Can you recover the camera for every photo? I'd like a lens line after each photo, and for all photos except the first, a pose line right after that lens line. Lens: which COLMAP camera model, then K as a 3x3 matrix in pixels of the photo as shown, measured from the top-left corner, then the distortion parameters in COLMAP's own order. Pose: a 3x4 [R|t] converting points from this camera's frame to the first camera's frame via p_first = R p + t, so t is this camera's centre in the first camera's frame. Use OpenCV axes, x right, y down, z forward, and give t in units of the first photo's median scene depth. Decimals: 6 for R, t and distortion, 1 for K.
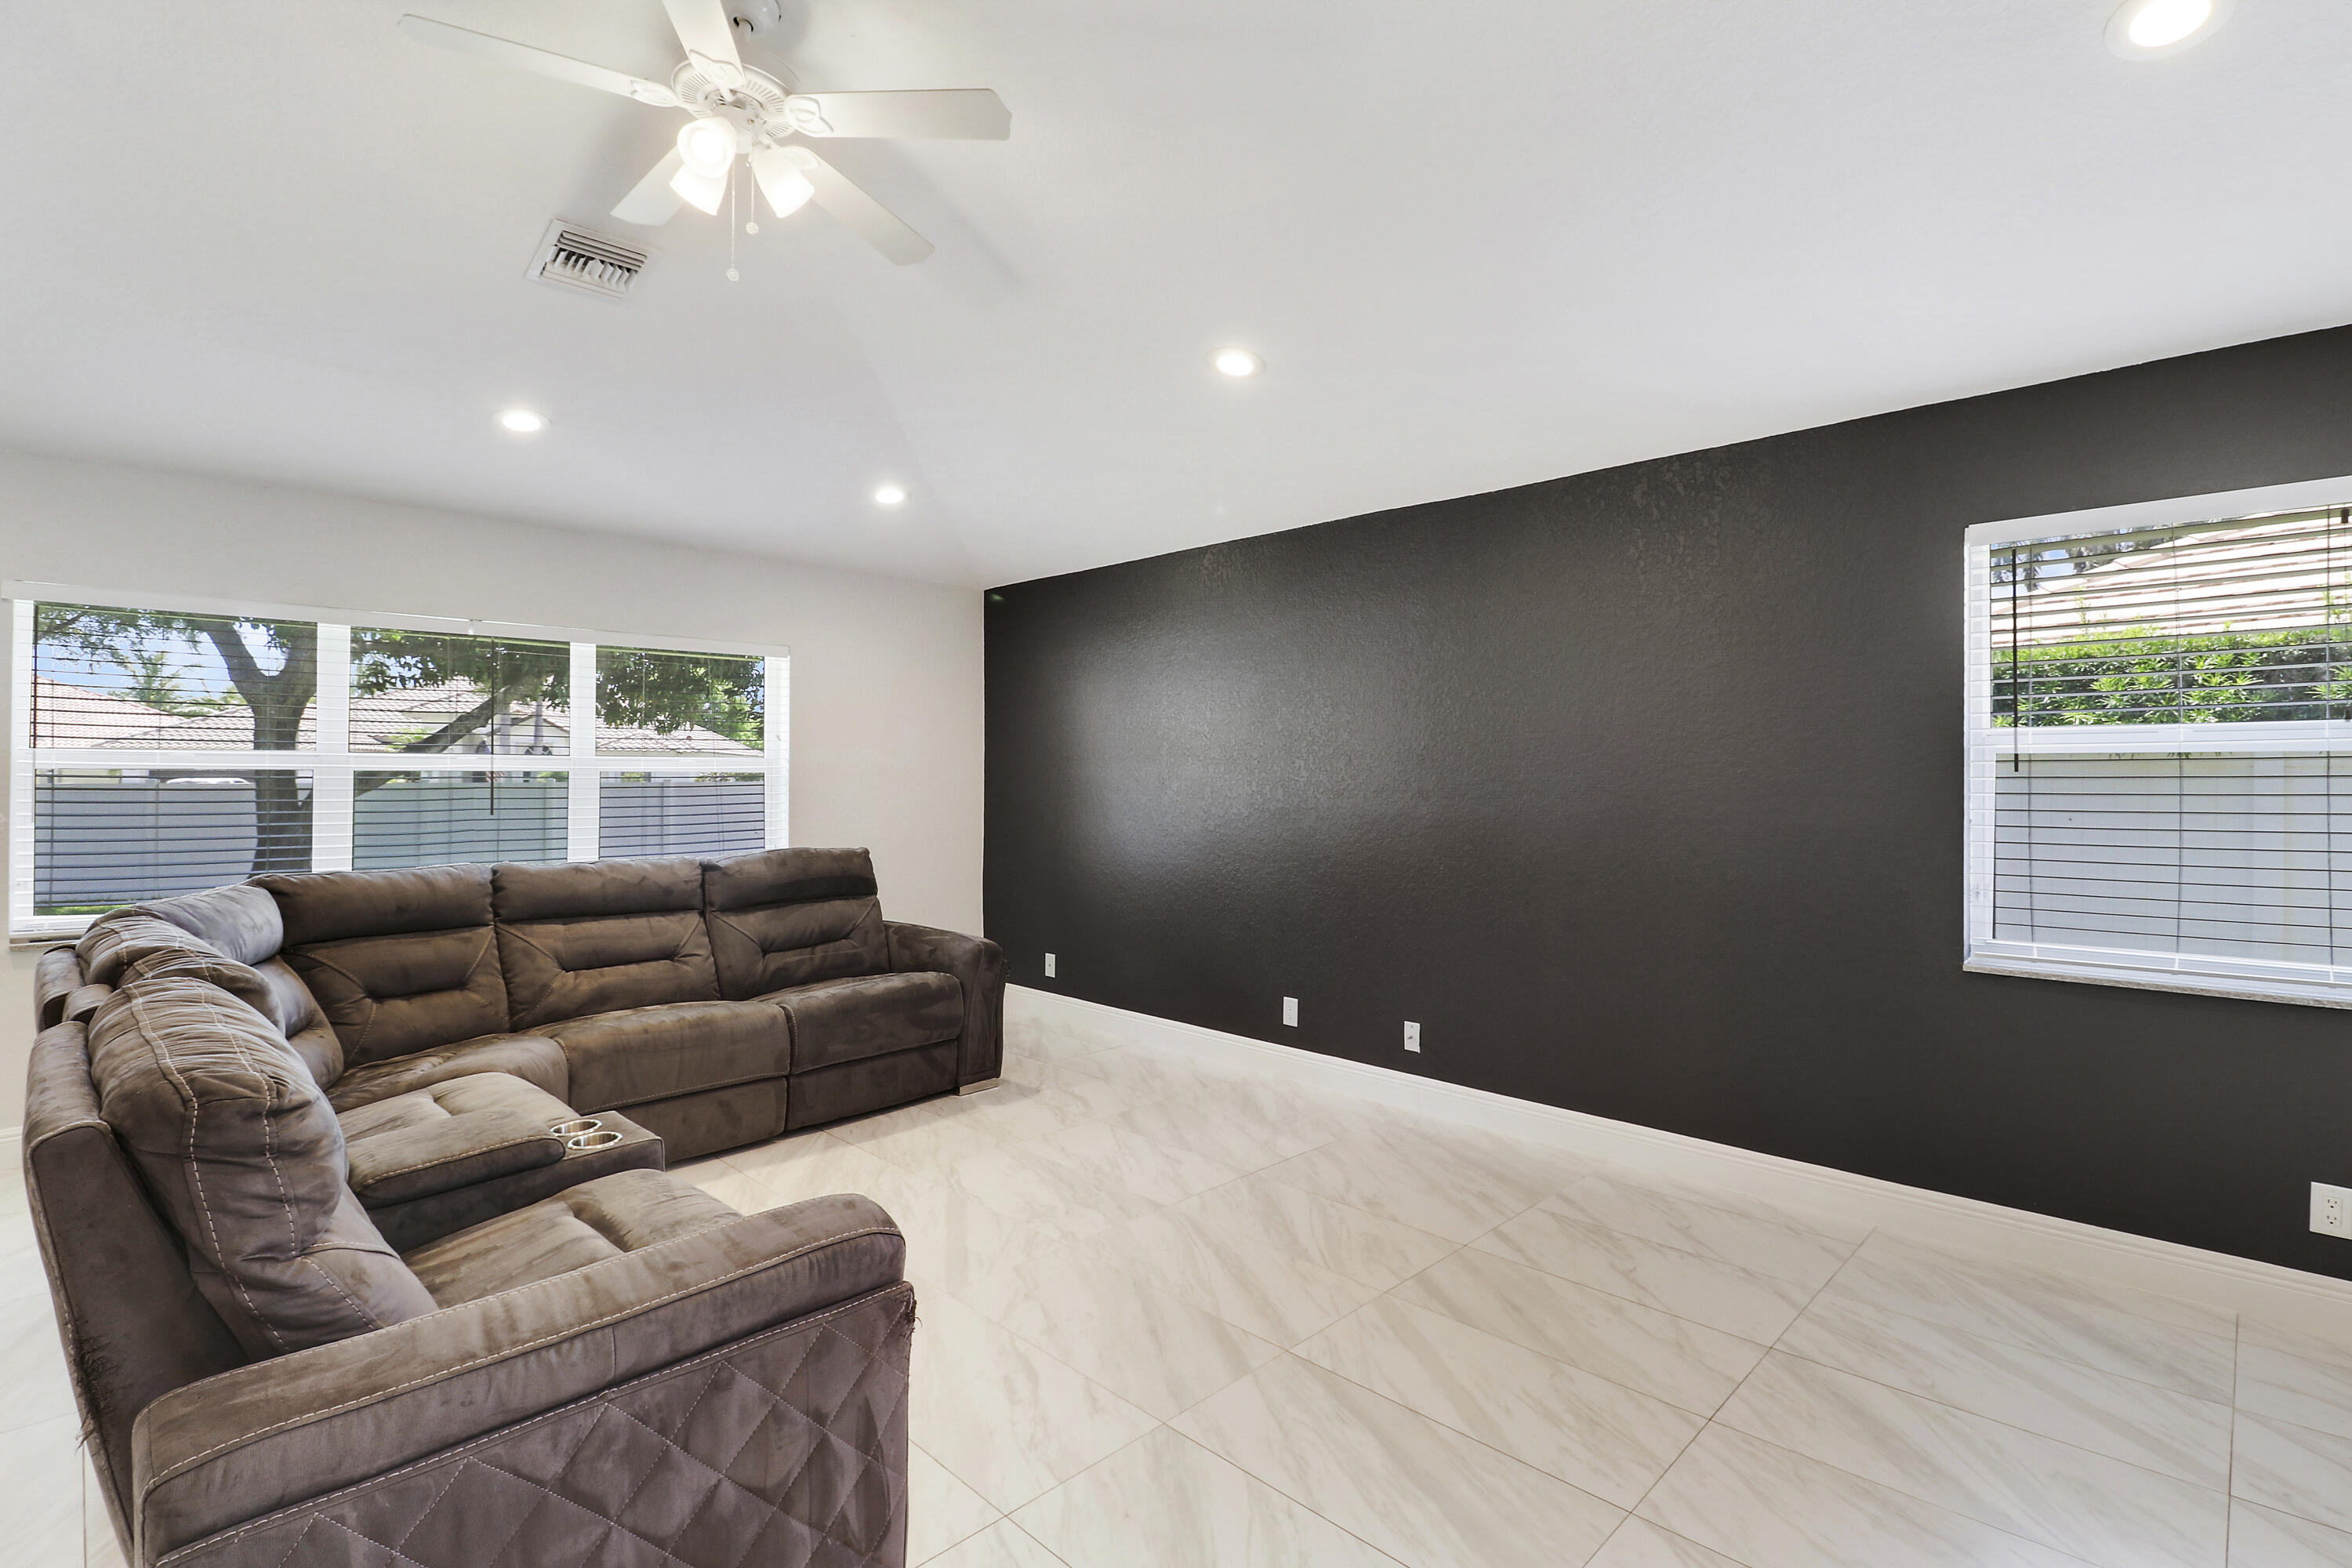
lens RADIAL K [[1113.3, 0, 1176.0], [0, 1113.3, 768.8], [0, 0, 1]] dist [-0.001999, -0.008507]
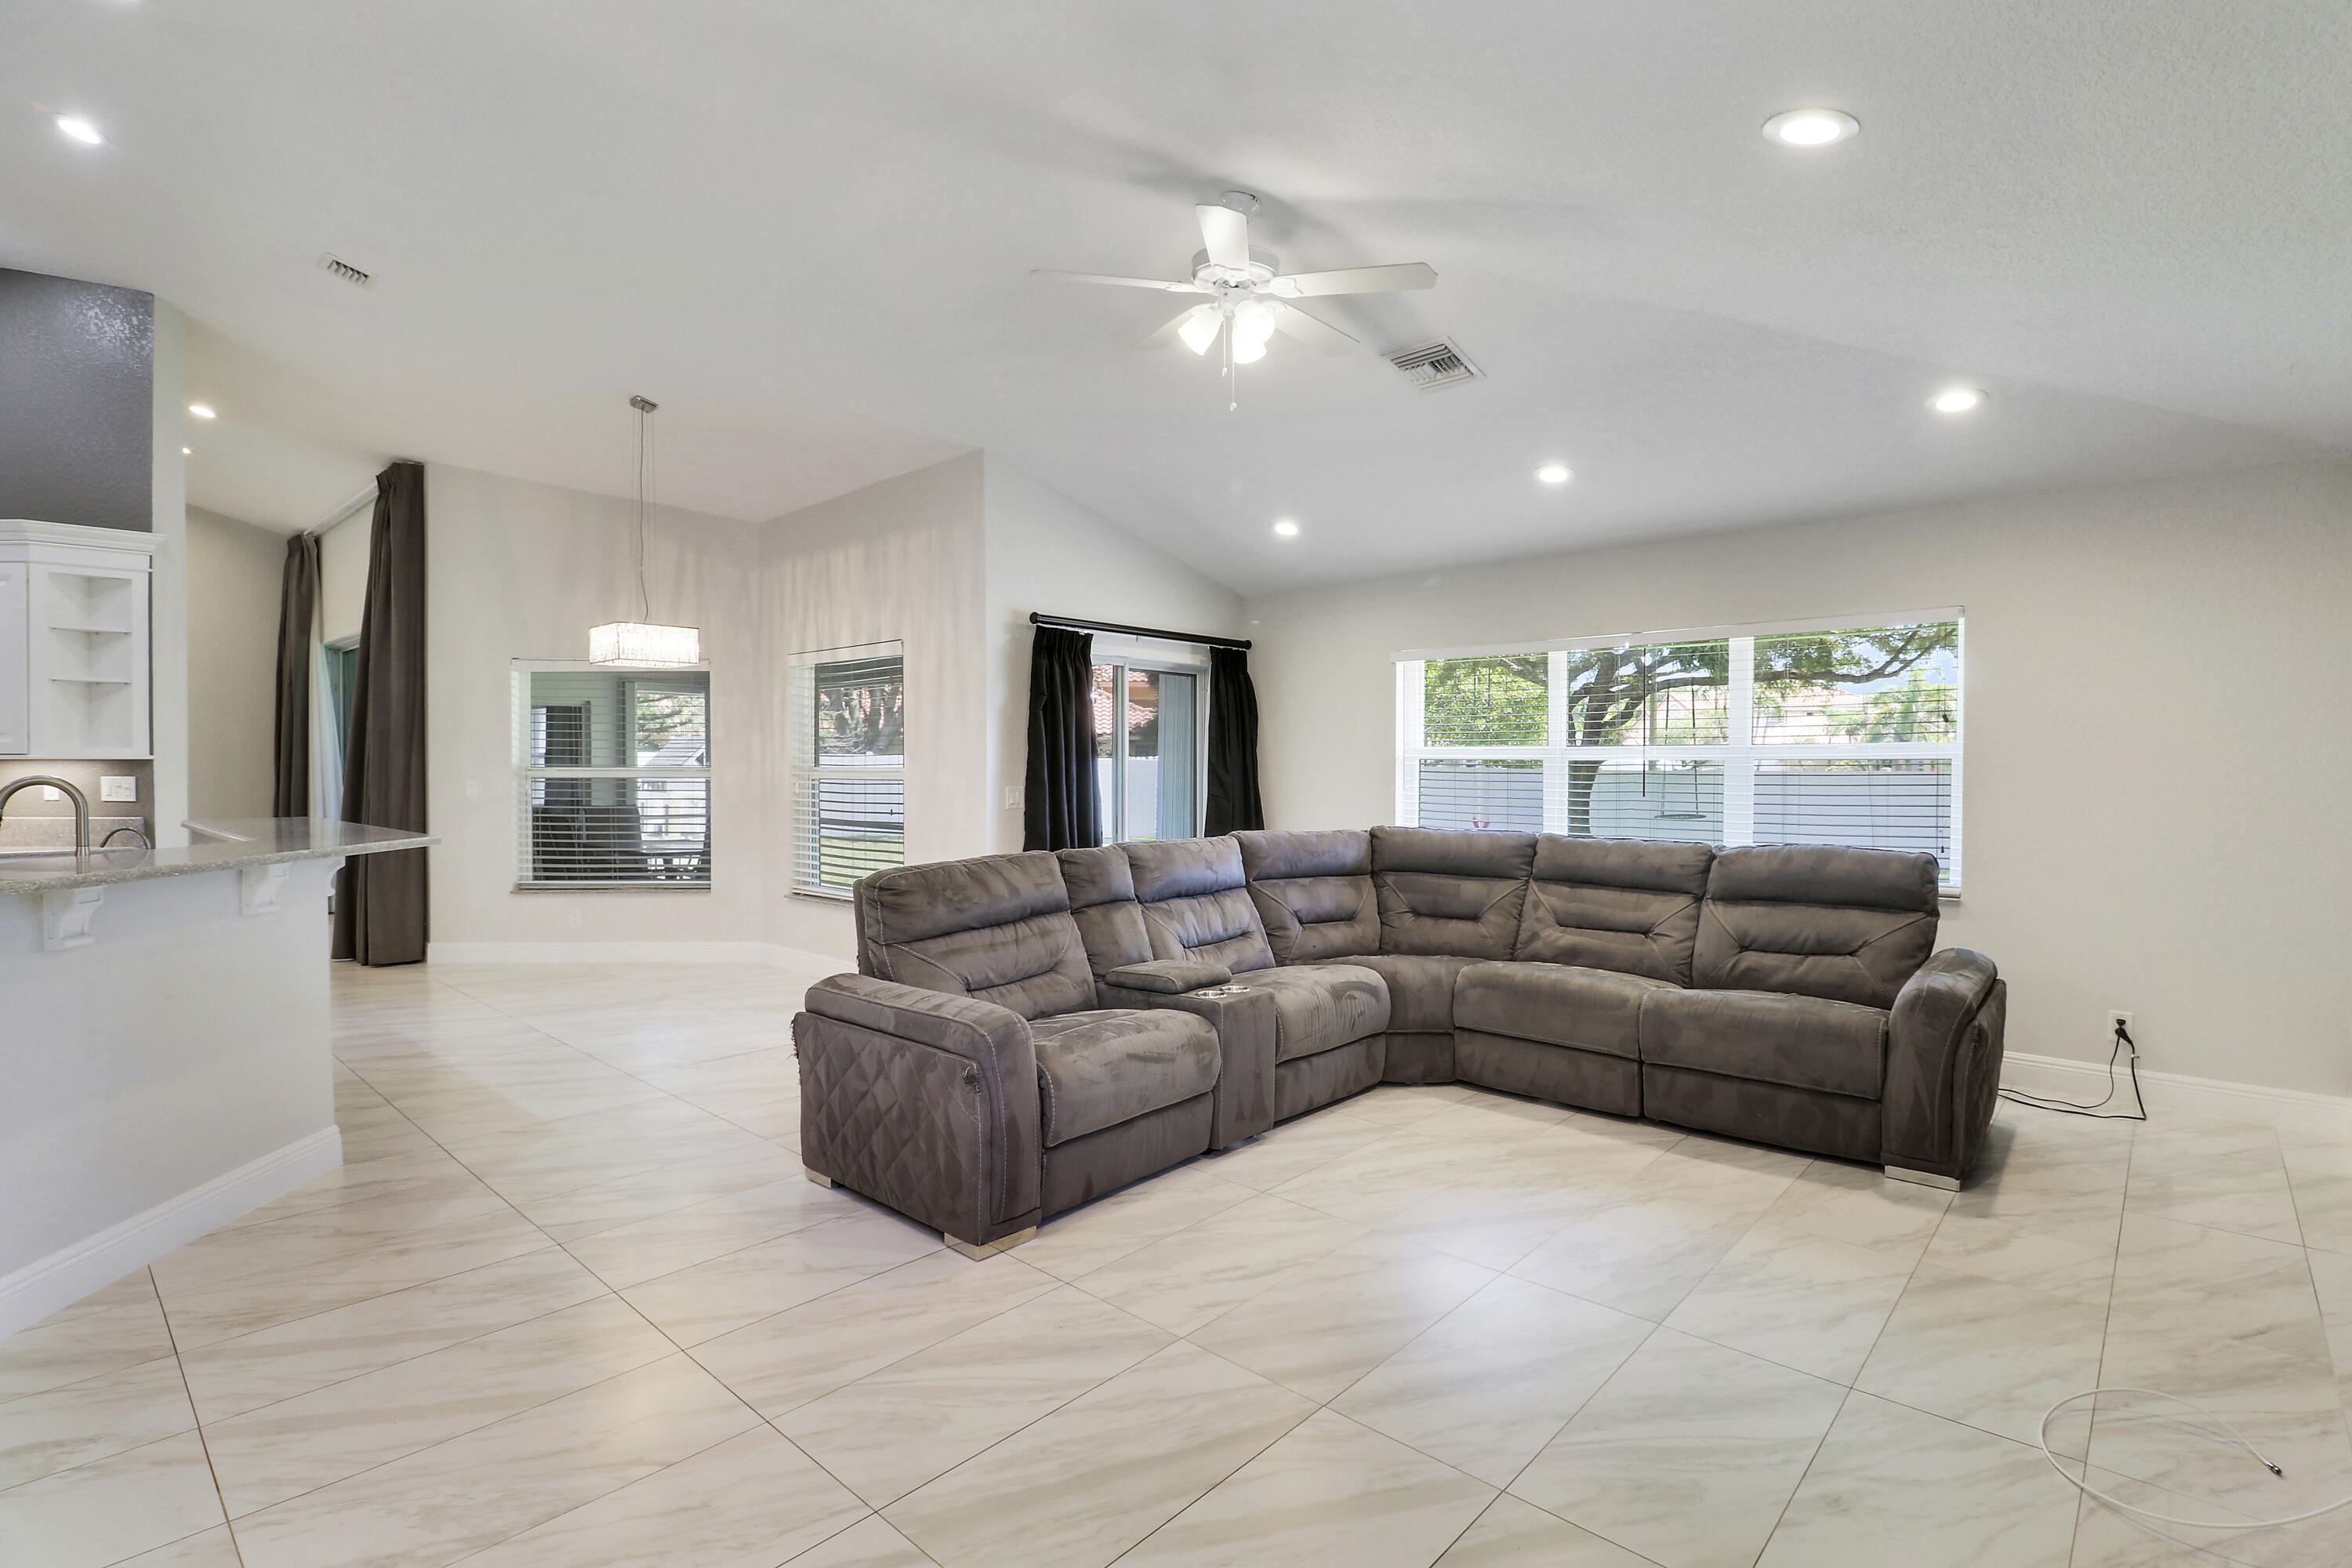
lens RADIAL K [[1100.9, 0, 1182.9], [0, 1100.9, 784.5], [0, 0, 1]] dist [-0.001625, -0.012072]
pose [[0.027631, 0.017390, -0.999467, 0.608425], [0.004680, 0.999835, 0.017526, 0.006115], [0.999607, -0.005162, 0.027545, 0.543982]]
